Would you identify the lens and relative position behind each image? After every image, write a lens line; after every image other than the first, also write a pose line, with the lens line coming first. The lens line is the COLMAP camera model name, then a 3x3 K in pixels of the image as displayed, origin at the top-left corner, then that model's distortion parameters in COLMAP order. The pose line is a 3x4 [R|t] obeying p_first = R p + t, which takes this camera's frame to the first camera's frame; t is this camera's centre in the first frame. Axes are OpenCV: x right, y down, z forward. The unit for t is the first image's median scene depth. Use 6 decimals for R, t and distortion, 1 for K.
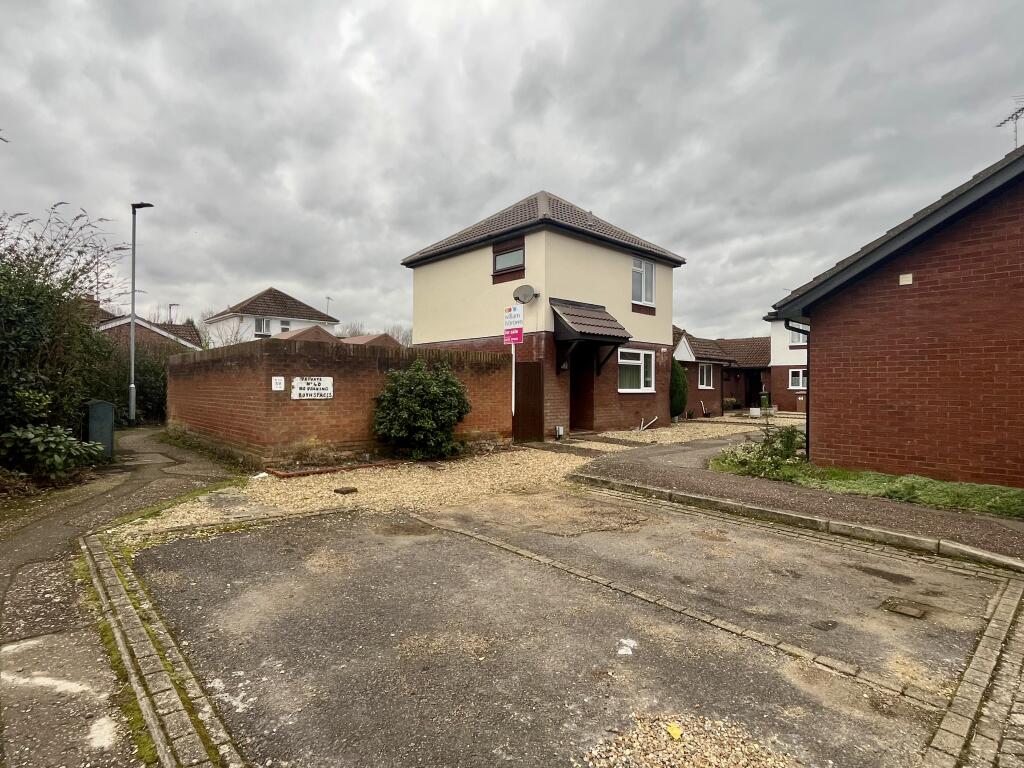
lens RADIAL K [[531.5, 0, 511.1], [0, 531.5, 388.0], [0, 0, 1]] dist [-0.007784, -0.000402]
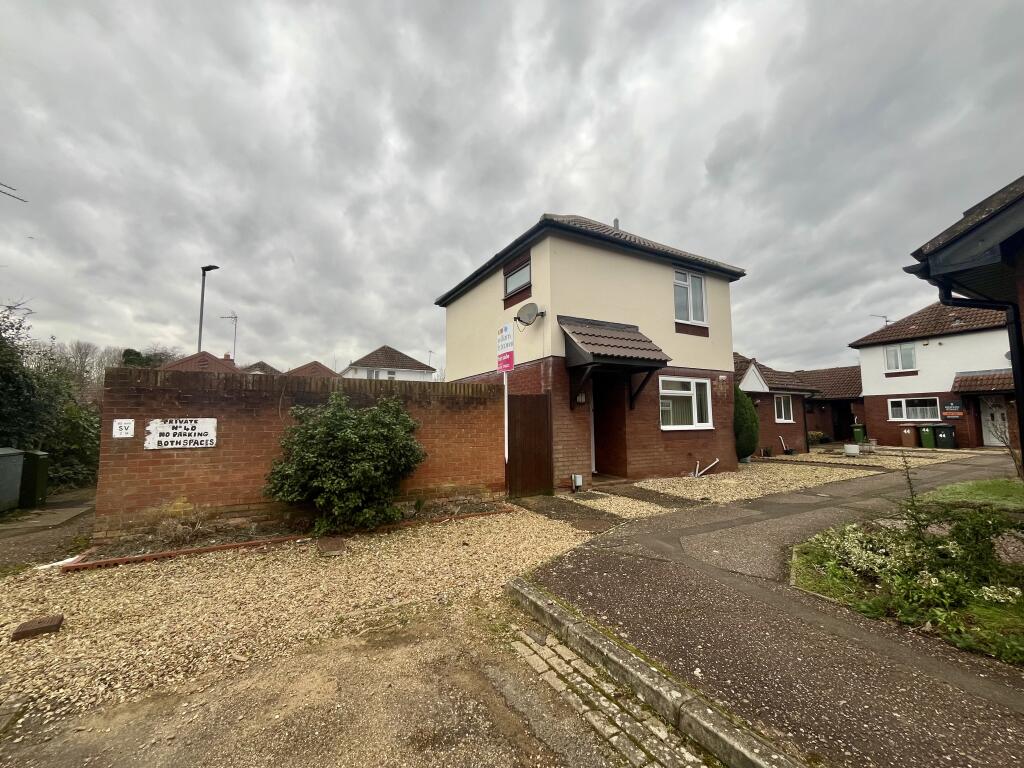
lens RADIAL K [[414.2, 0, 511.5], [0, 414.2, 386.1], [0, 0, 1]] dist [-0.003161, -0.000809]
pose [[0.971913, -0.035204, -0.232693, 0.142651], [0.014141, 0.995698, -0.091573, -0.004277], [0.234916, 0.085711, 0.968229, 0.360917]]
